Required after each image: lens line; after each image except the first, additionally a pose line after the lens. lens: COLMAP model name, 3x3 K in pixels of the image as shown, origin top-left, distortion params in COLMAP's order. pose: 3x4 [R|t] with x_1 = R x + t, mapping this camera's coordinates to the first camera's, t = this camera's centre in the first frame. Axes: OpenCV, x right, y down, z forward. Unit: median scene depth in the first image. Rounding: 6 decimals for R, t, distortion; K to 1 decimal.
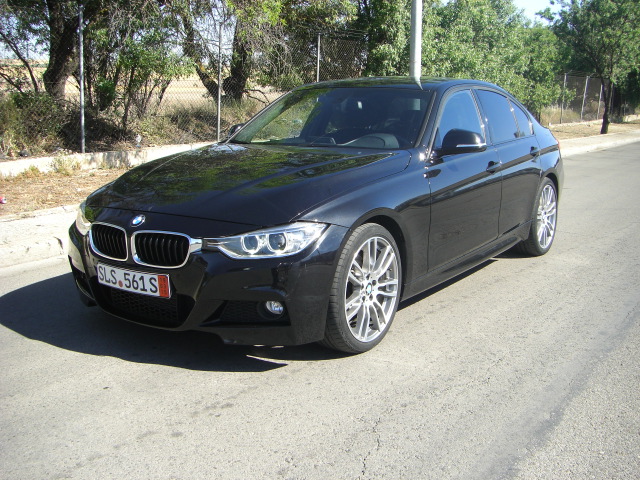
lens RADIAL K [[725.7, 0, 320.0], [0, 725.7, 240.0], [0, 0, 1]] dist [-0.191309, 0.116867]
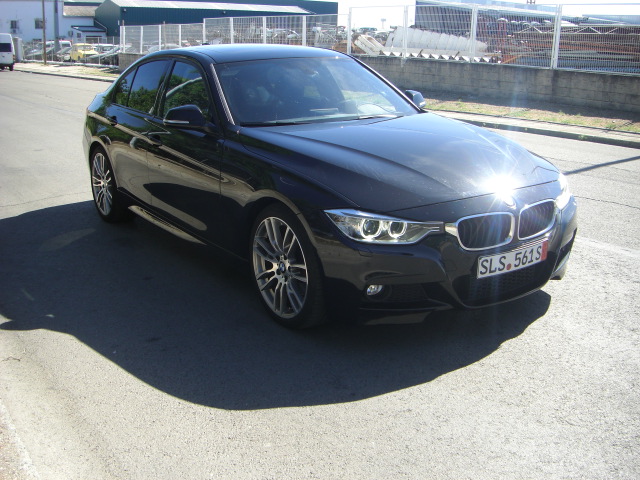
lens RADIAL K [[725.7, 0, 320.0], [0, 725.7, 240.0], [0, 0, 1]] dist [-0.191309, 0.116867]
pose [[0.355236, -0.255289, 0.899241, -1.286898], [0.186175, 0.962035, 0.199569, -0.228642], [-0.916049, 0.096522, 0.389278, 0.857646]]
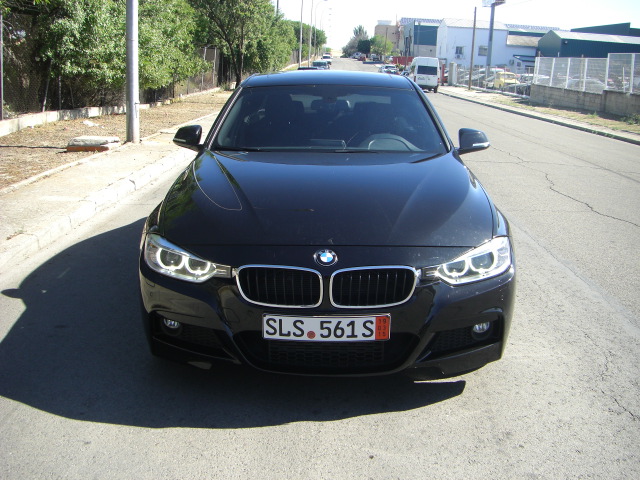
lens RADIAL K [[725.7, 0, 320.0], [0, 725.7, 240.0], [0, 0, 1]] dist [-0.191309, 0.116867]
pose [[0.829922, -0.119525, 0.544925, -0.728861], [0.095194, 0.992795, 0.072781, -0.111400], [-0.549698, -0.008529, 0.835320, 0.288981]]
